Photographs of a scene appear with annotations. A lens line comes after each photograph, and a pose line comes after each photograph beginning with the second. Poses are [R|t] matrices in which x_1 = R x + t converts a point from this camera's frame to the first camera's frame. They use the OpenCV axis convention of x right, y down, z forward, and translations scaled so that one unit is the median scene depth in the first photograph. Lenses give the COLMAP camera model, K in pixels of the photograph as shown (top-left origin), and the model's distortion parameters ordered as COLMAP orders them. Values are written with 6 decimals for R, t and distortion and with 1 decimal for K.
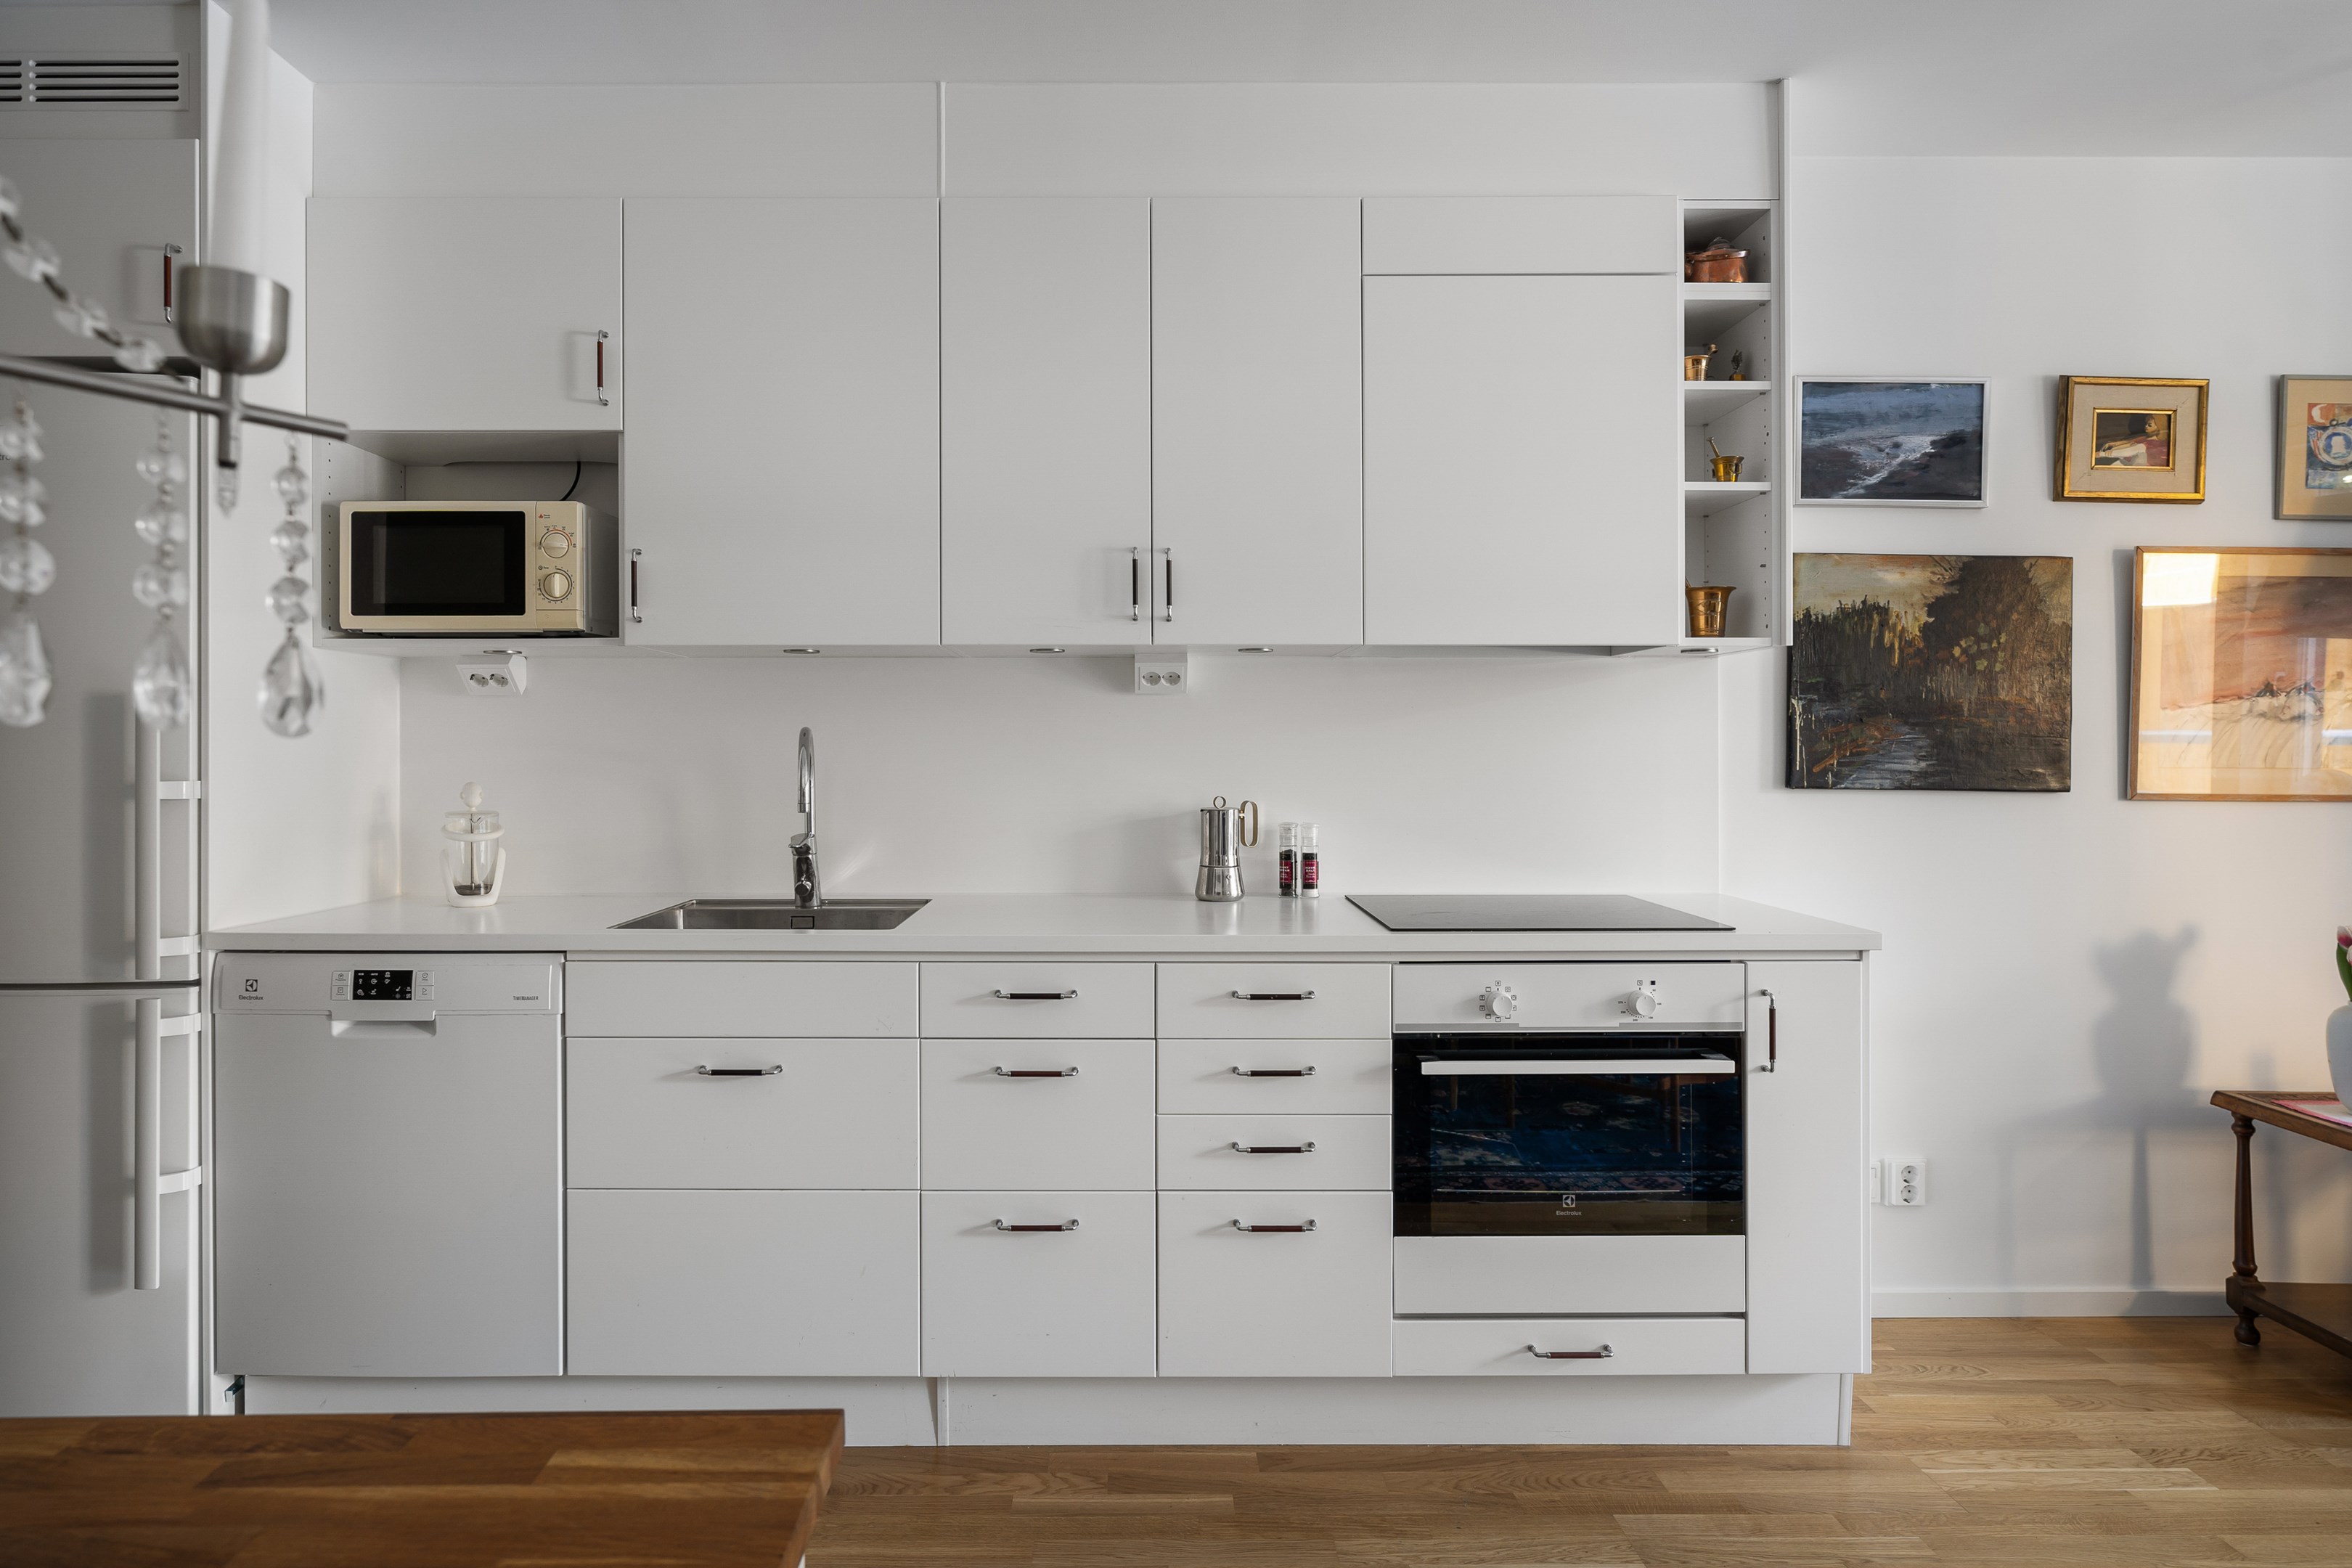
lens RADIAL K [[1364.7, 0, 1122.3], [0, 1364.7, 745.2], [0, 0, 1]] dist [-0.004332, 0.007818]
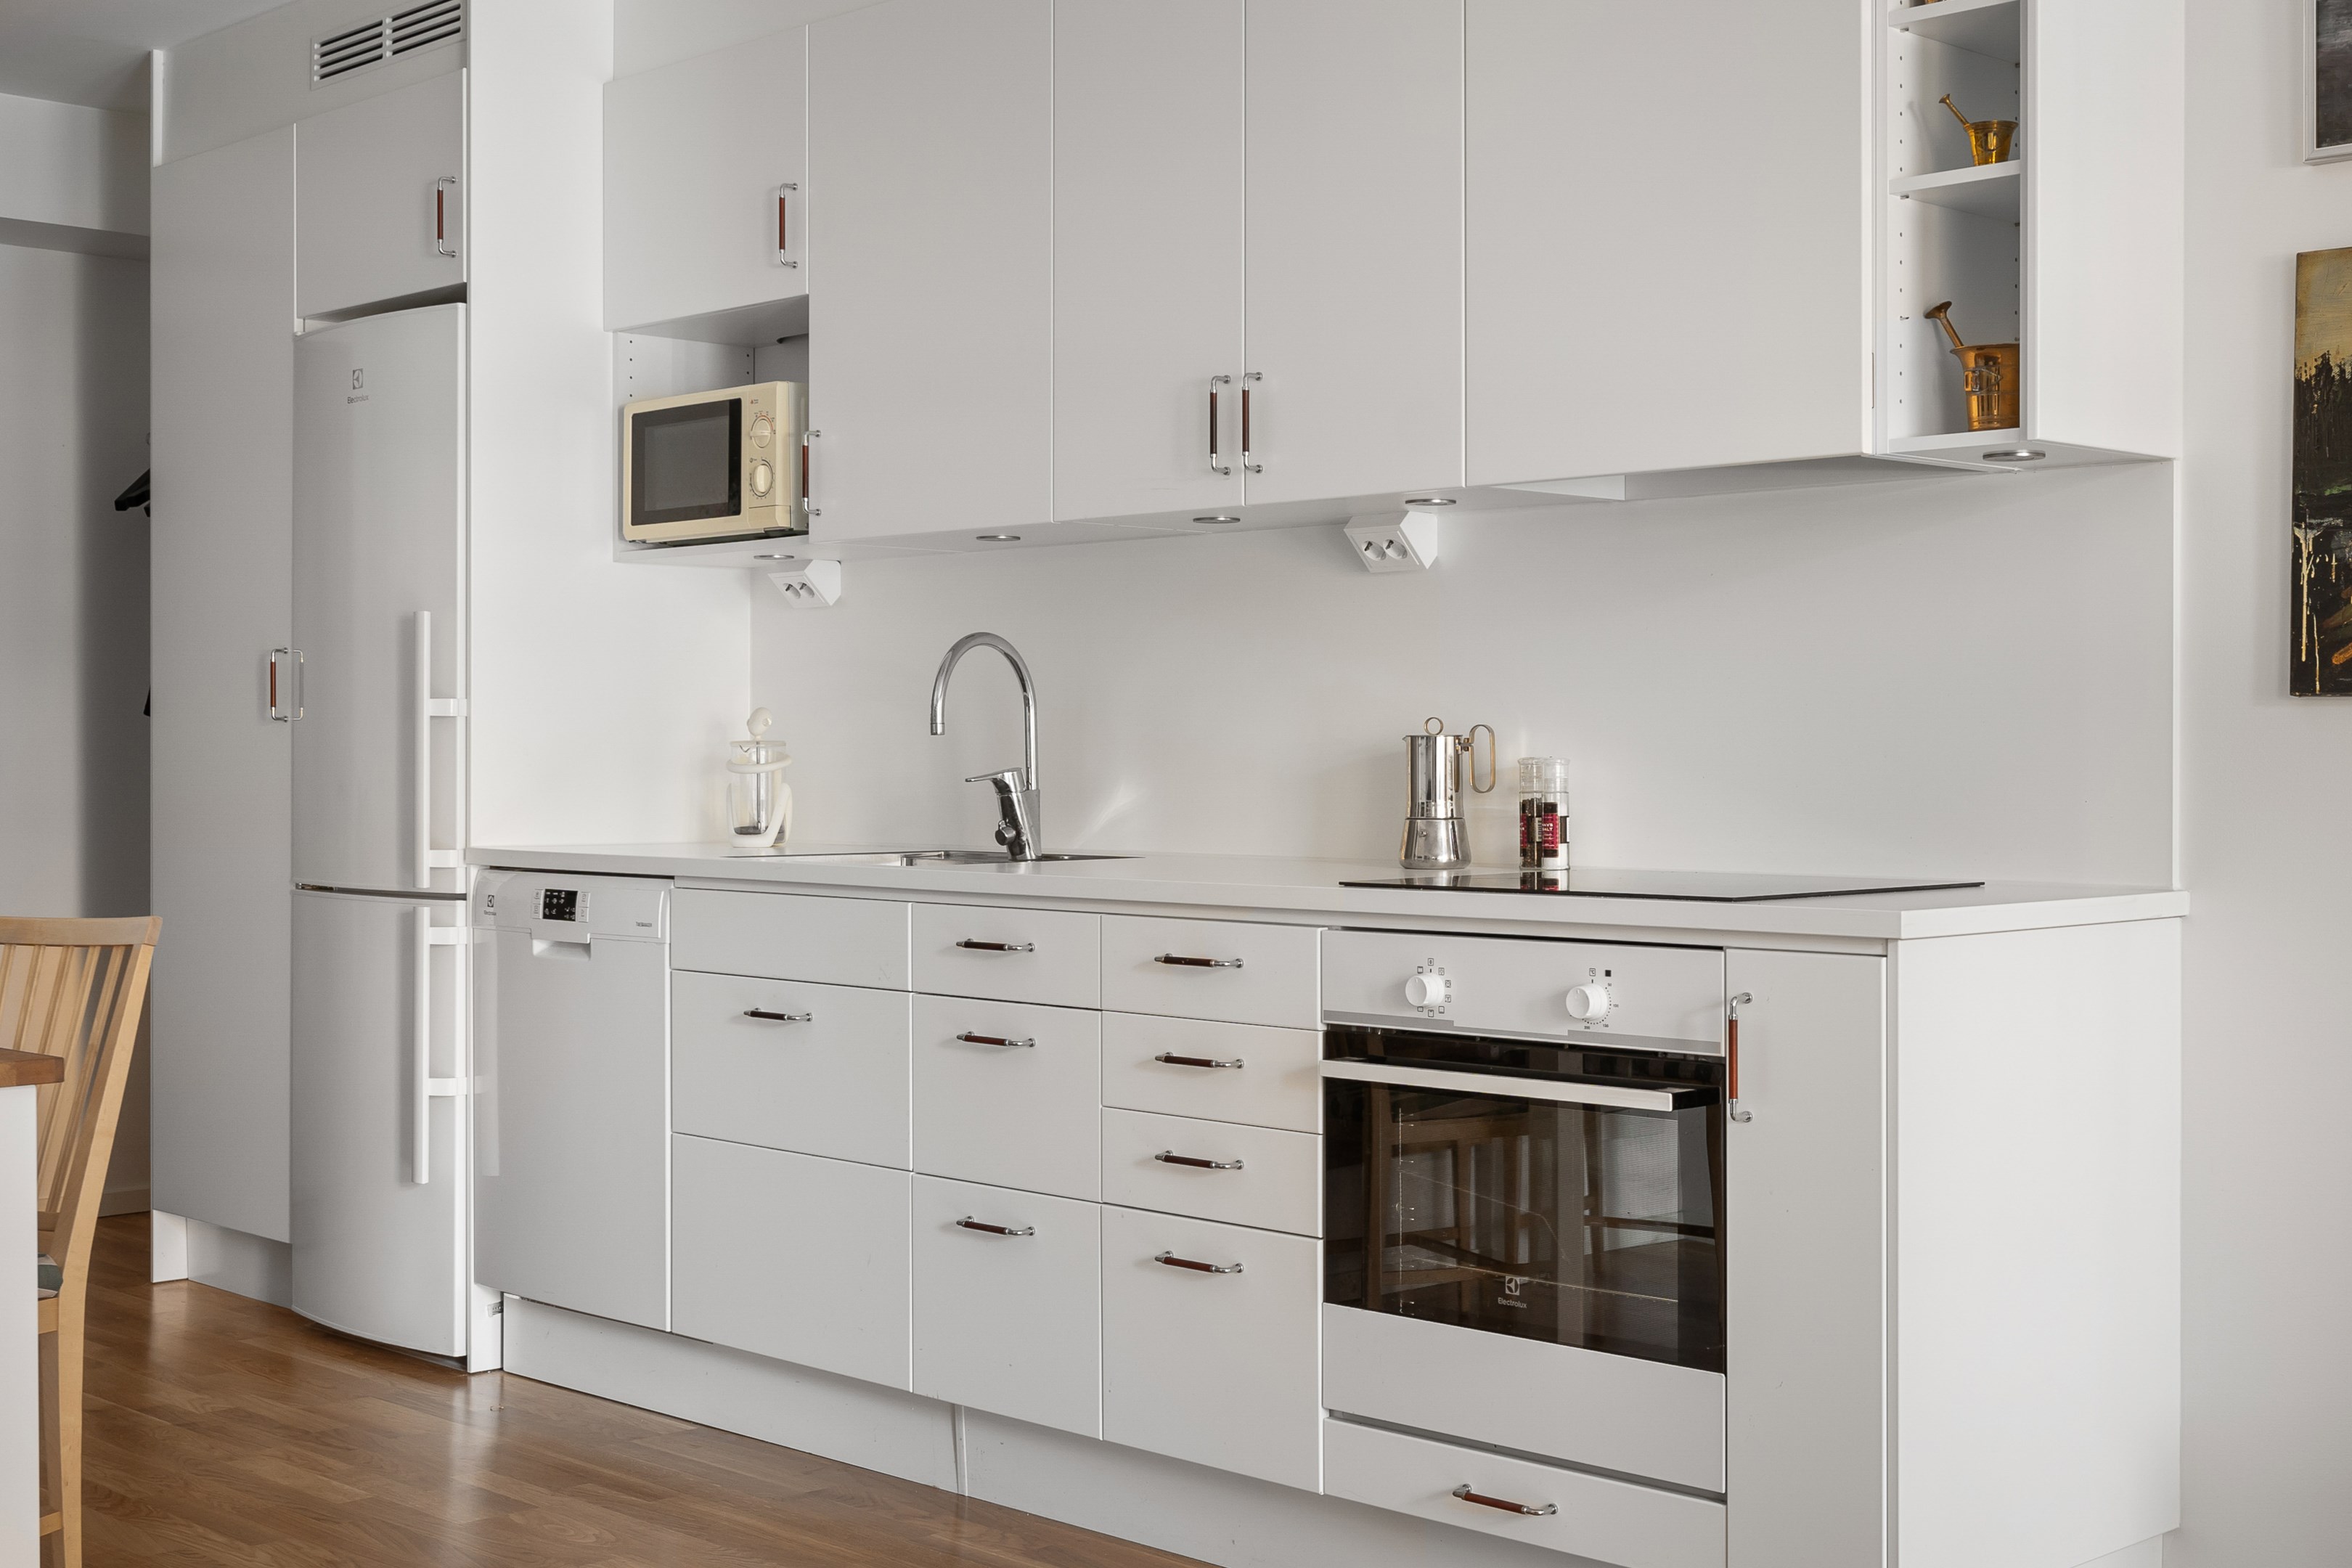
lens RADIAL K [[2977.5, 0, 1170.2], [0, 2977.5, 754.8], [0, 0, 1]] dist [0.015372, 0.000000]
pose [[0.691266, 0.000108, -0.722600, 1.098210], [0.002439, 0.999994, 0.002483, 0.054199], [0.722596, -0.003479, 0.691262, -0.134217]]
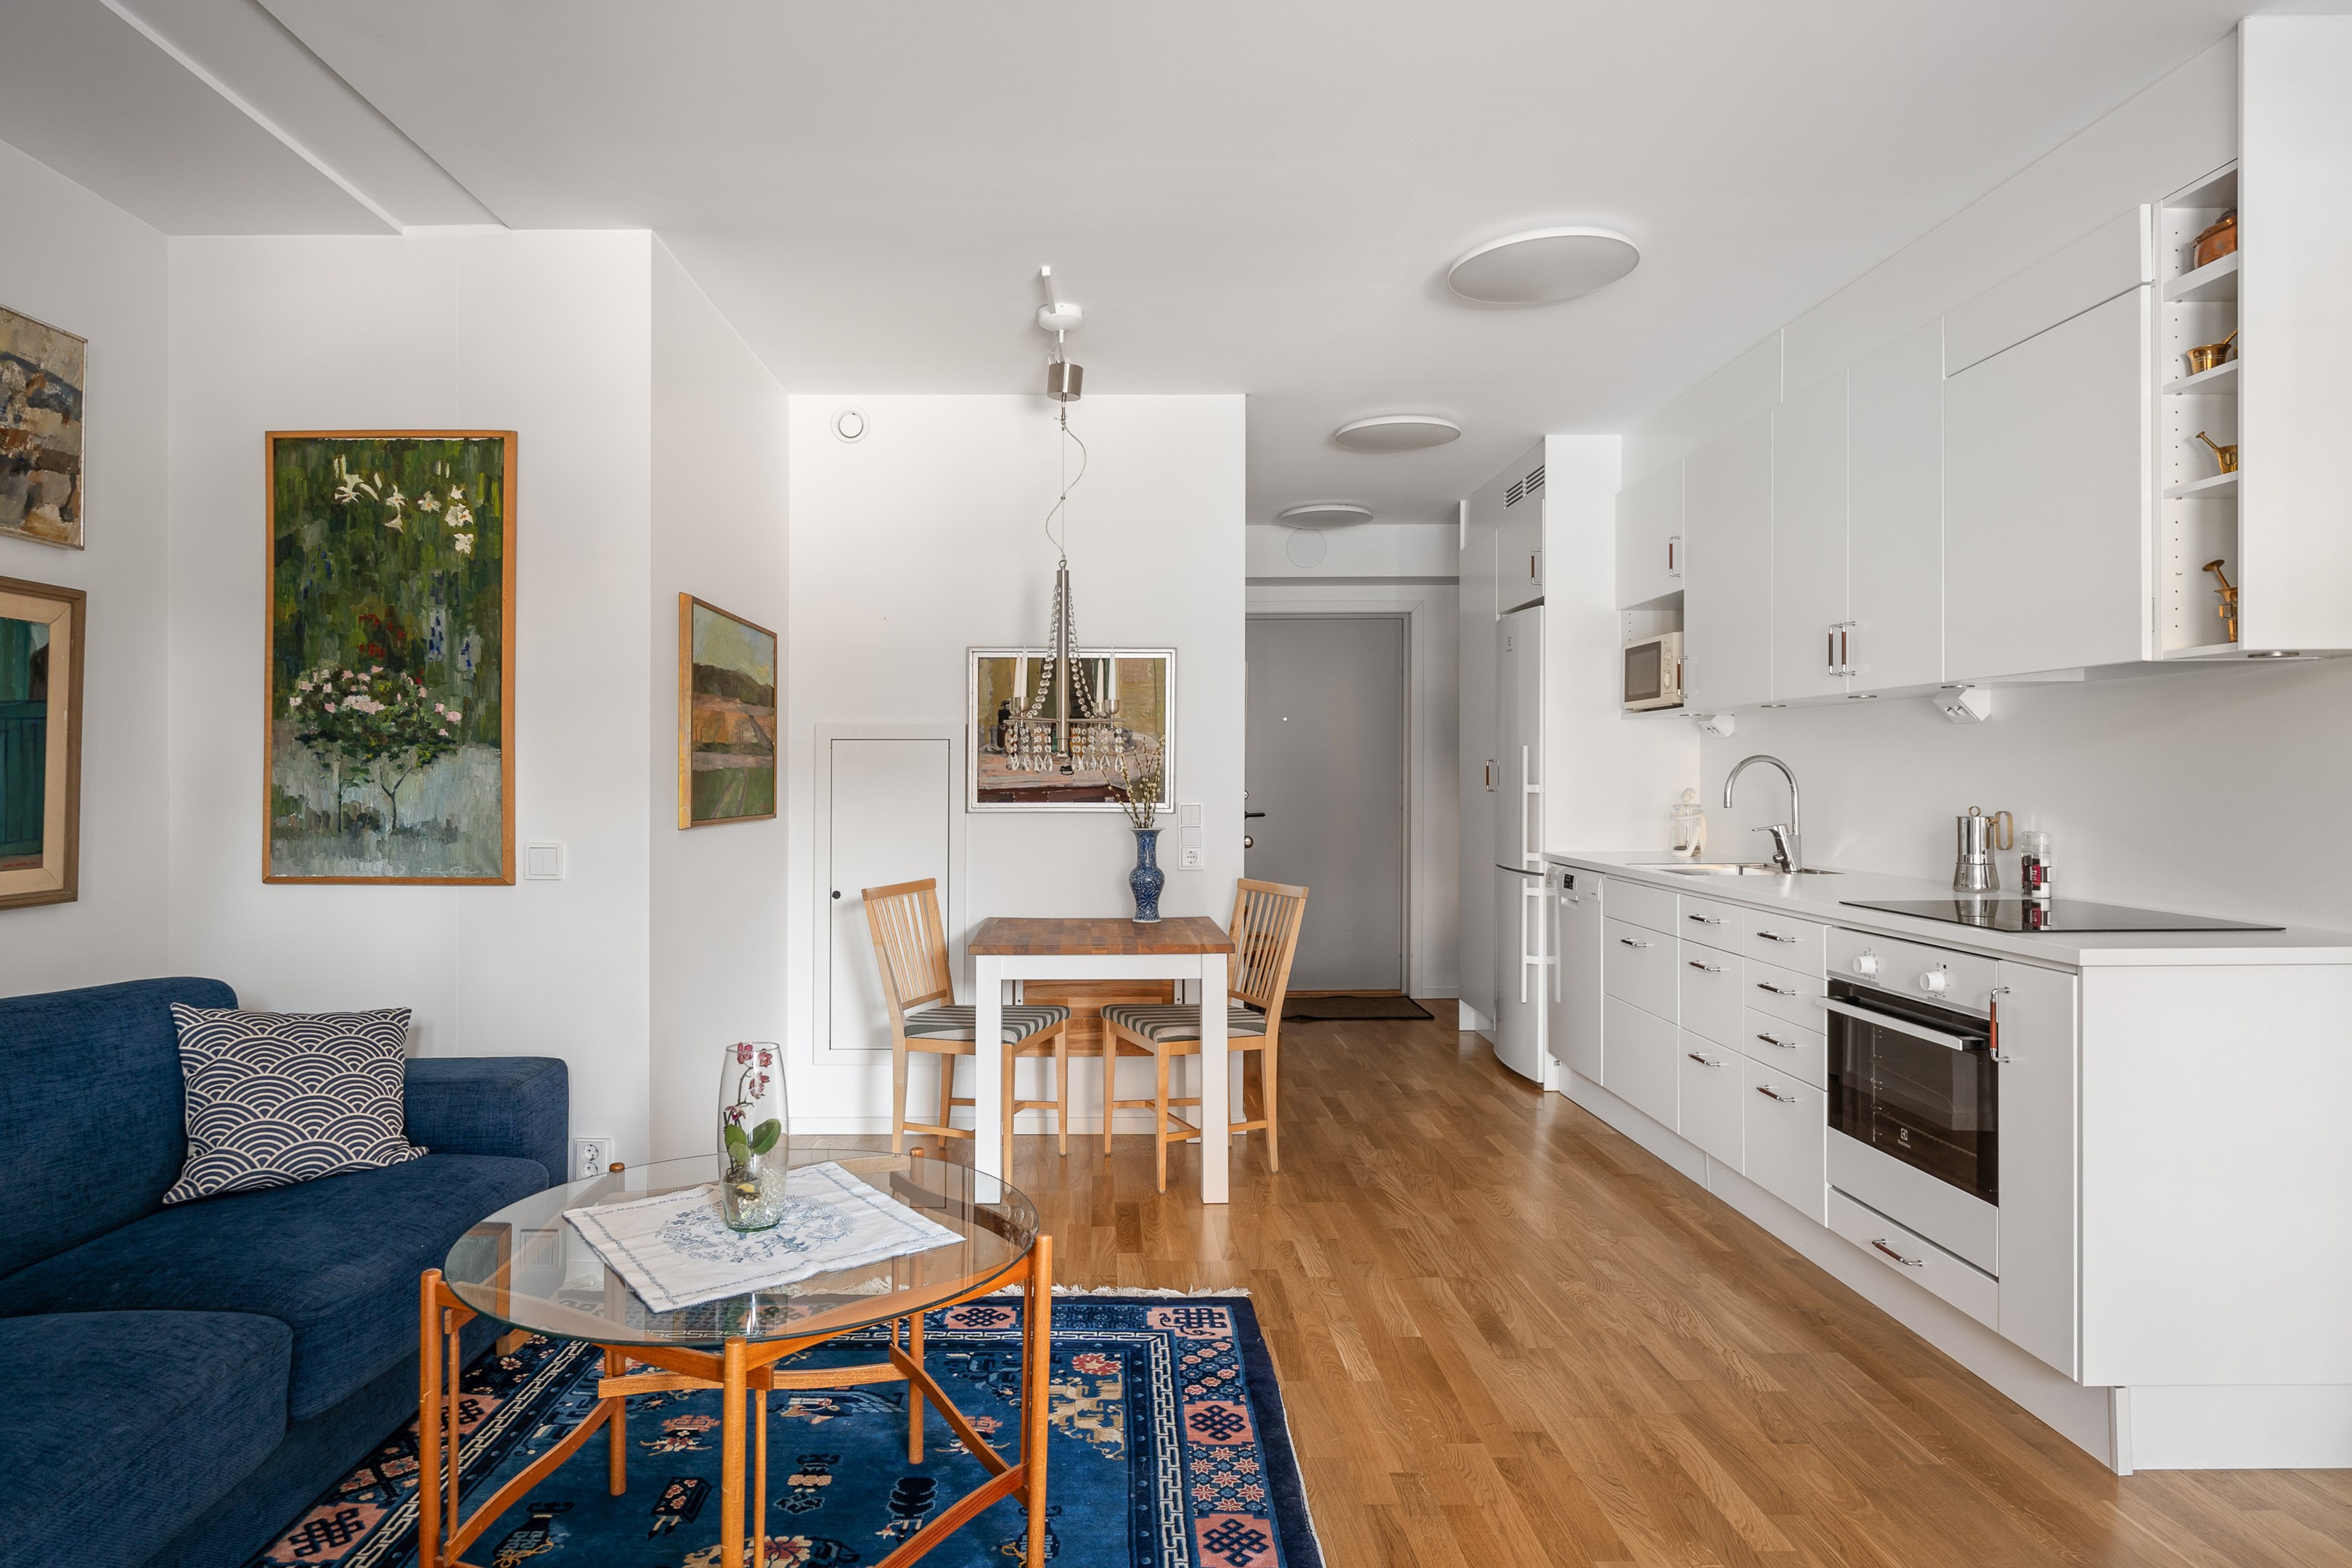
lens RADIAL K [[1364.7, 0, 1107.6], [0, 1364.7, 768.4], [0, 0, 1]] dist [-0.004332, 0.007818]
pose [[-0.000592, -0.004117, -0.999991, 1.332317], [0.011616, 0.999924, -0.004123, -0.000359], [0.999932, -0.011619, -0.000544, 0.241675]]
